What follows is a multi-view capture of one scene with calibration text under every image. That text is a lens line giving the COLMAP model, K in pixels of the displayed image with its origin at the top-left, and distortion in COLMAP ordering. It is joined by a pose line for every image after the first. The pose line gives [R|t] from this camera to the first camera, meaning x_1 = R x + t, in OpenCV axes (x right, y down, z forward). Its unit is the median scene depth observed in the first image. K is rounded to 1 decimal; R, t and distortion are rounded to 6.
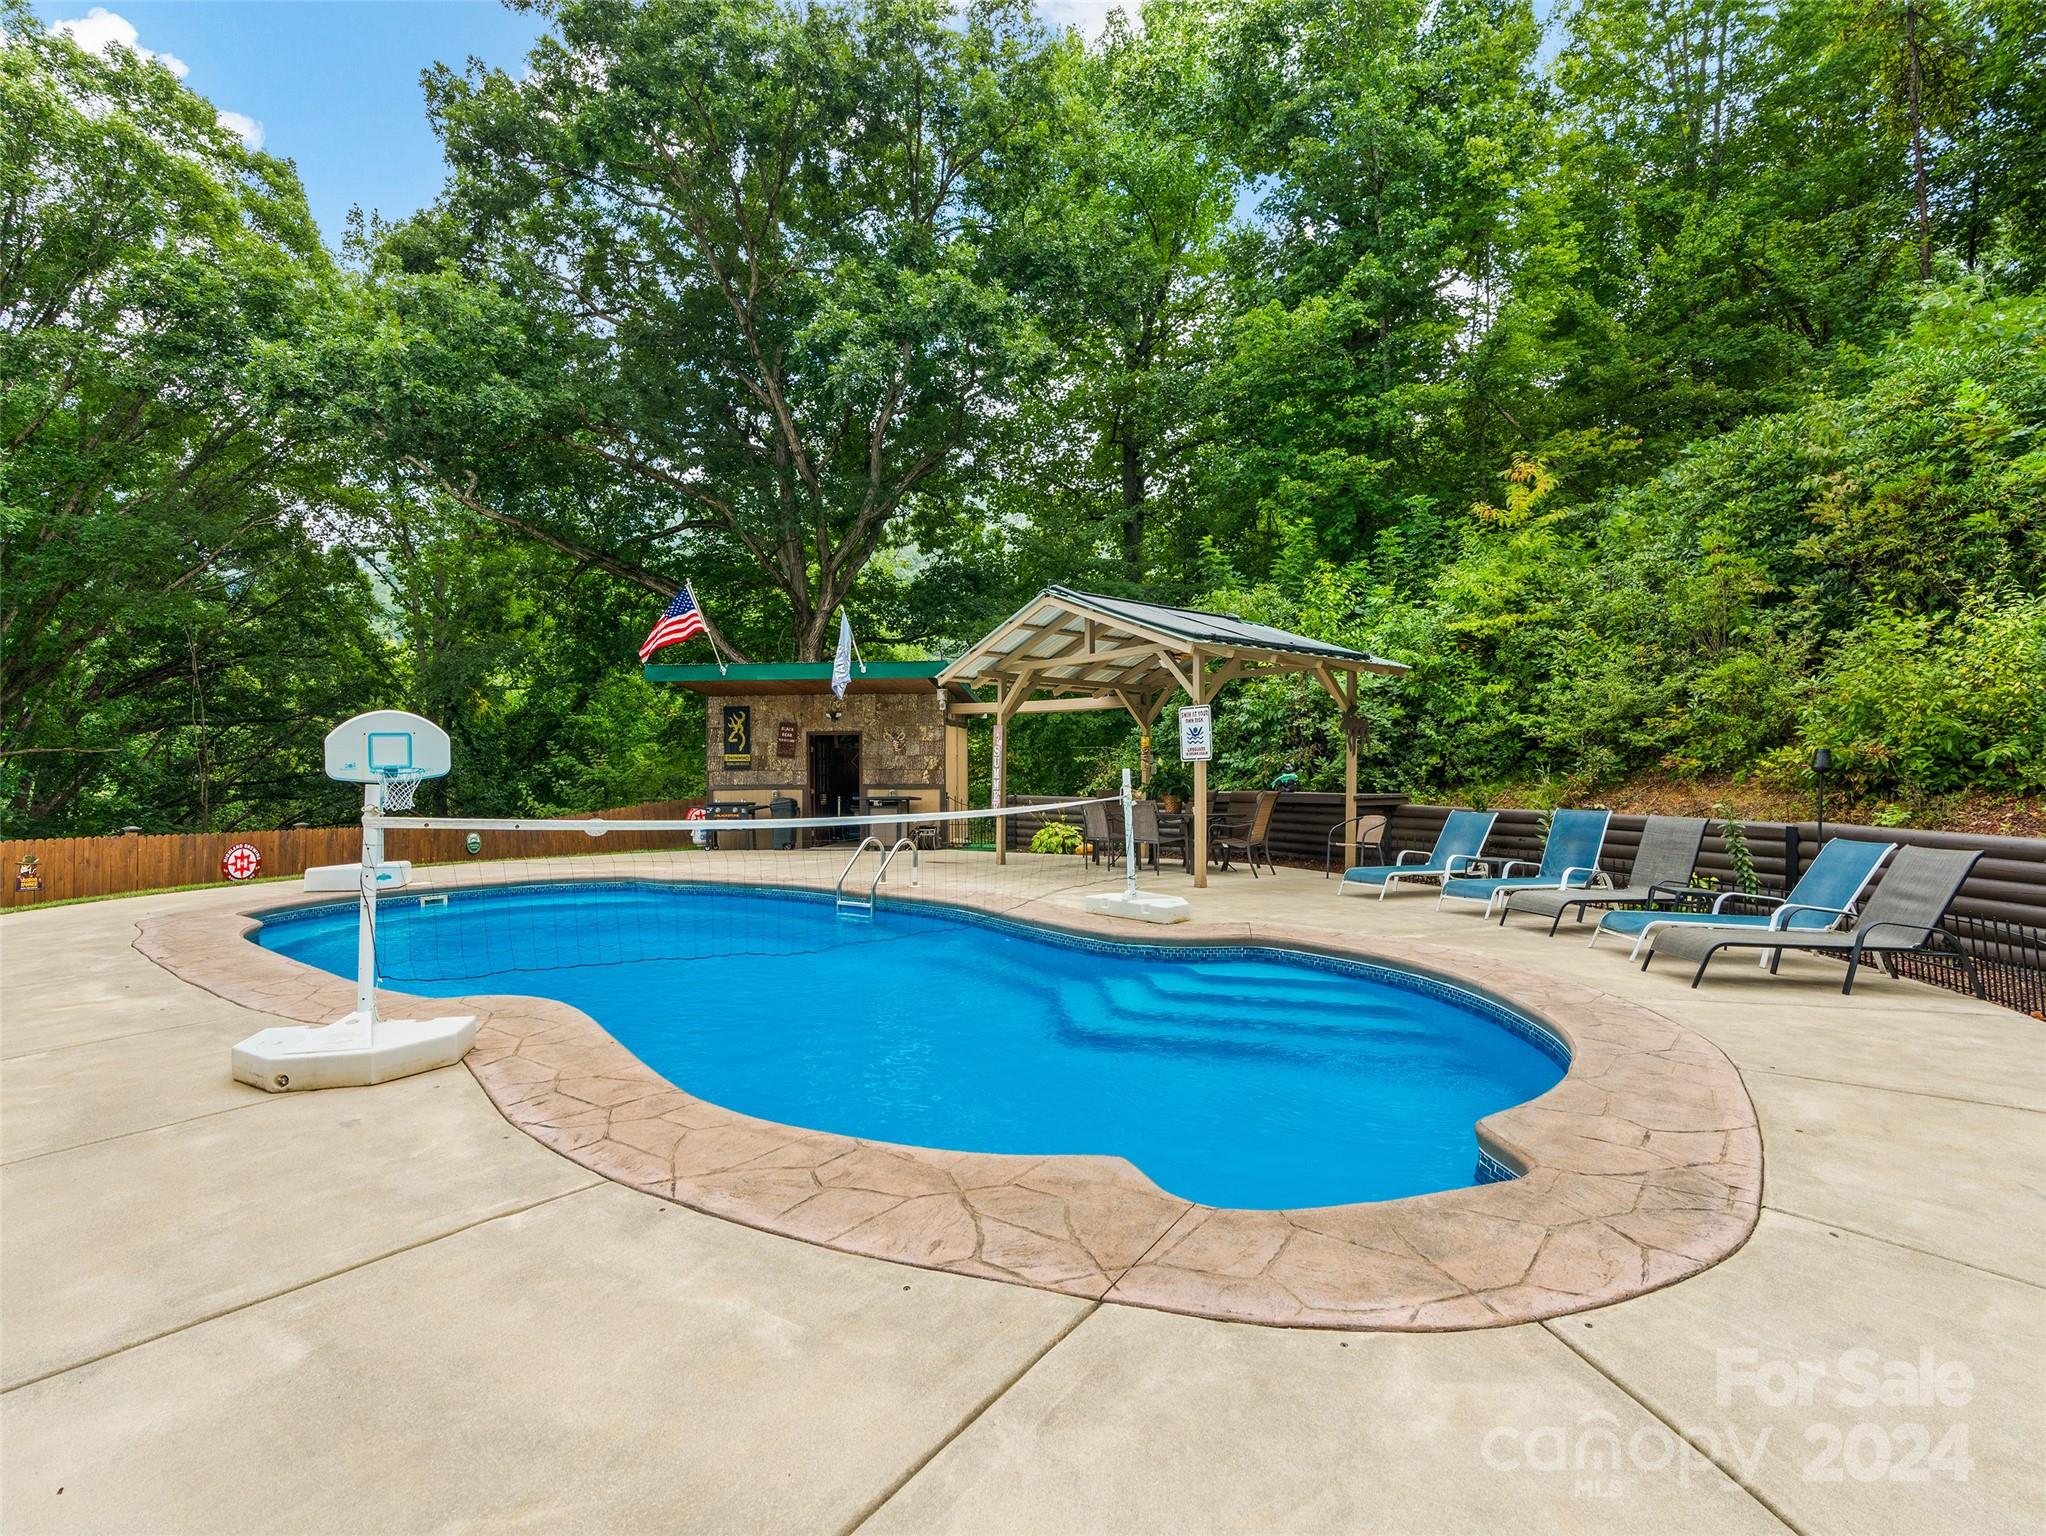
lens RADIAL K [[1048.0, 0, 1023.9], [0, 1048.0, 770.3], [0, 0, 1]] dist [-0.003042, -0.000481]
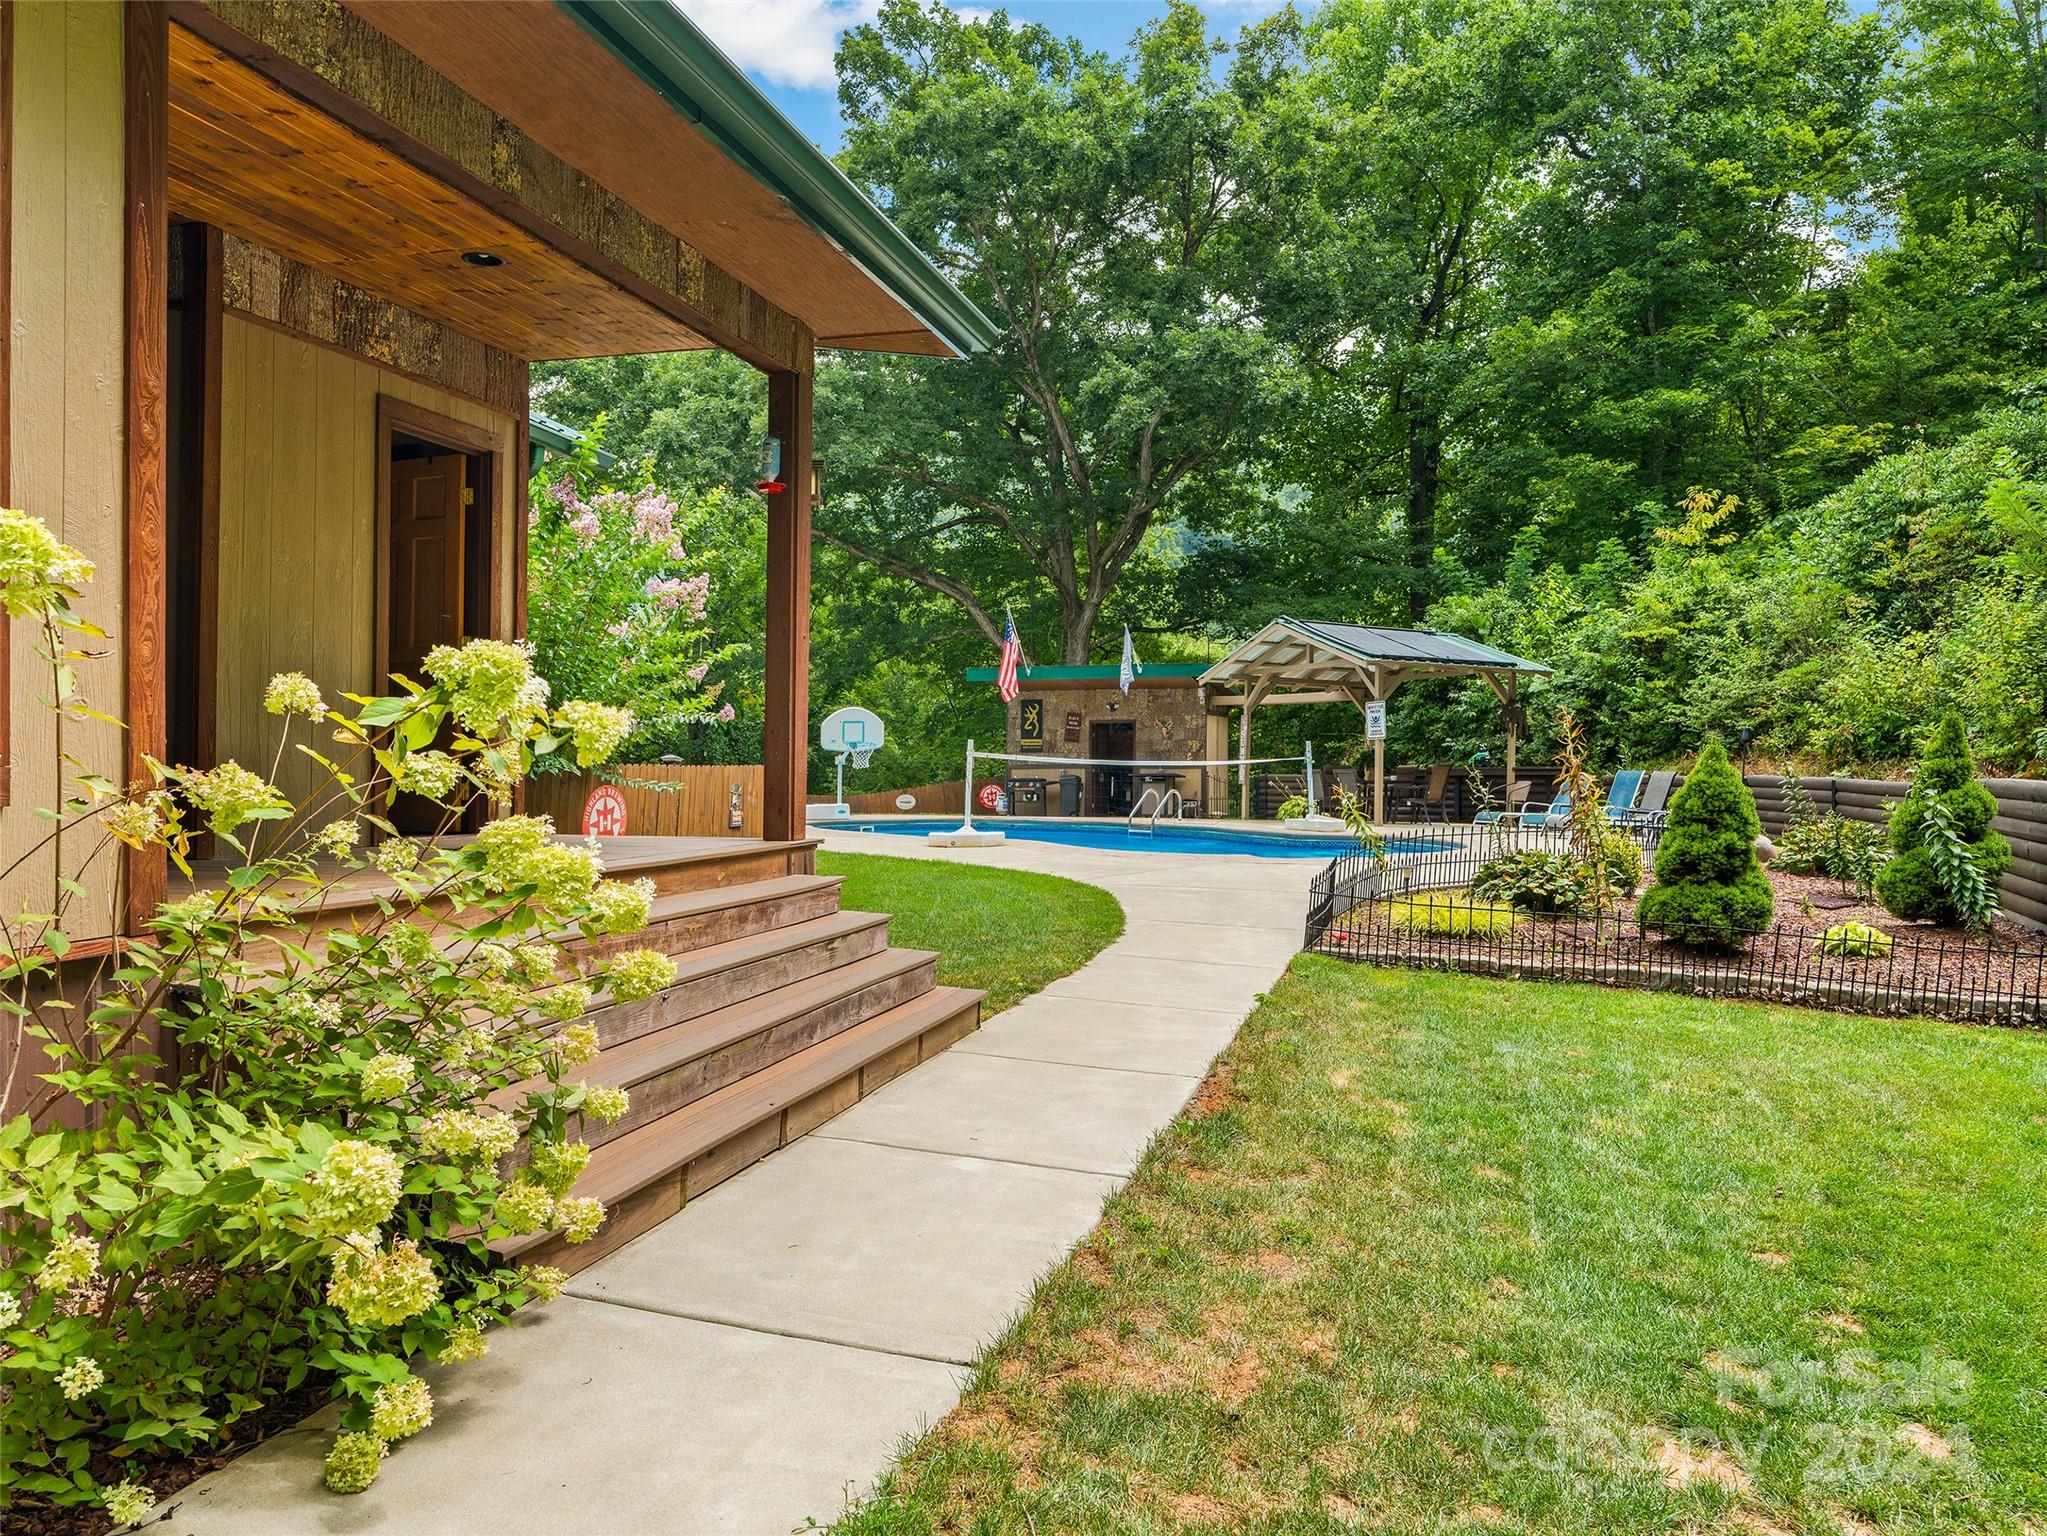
lens RADIAL K [[1309.8, 0, 958.9], [0, 1309.8, 767.9], [0, 0, 1]] dist [0.024492, -0.000066]
pose [[0.963670, 0.008582, -0.266956, 0.062537], [-0.008945, 0.999960, -0.000143, 0.024442], [0.266945, 0.002526, 0.963709, -0.616617]]
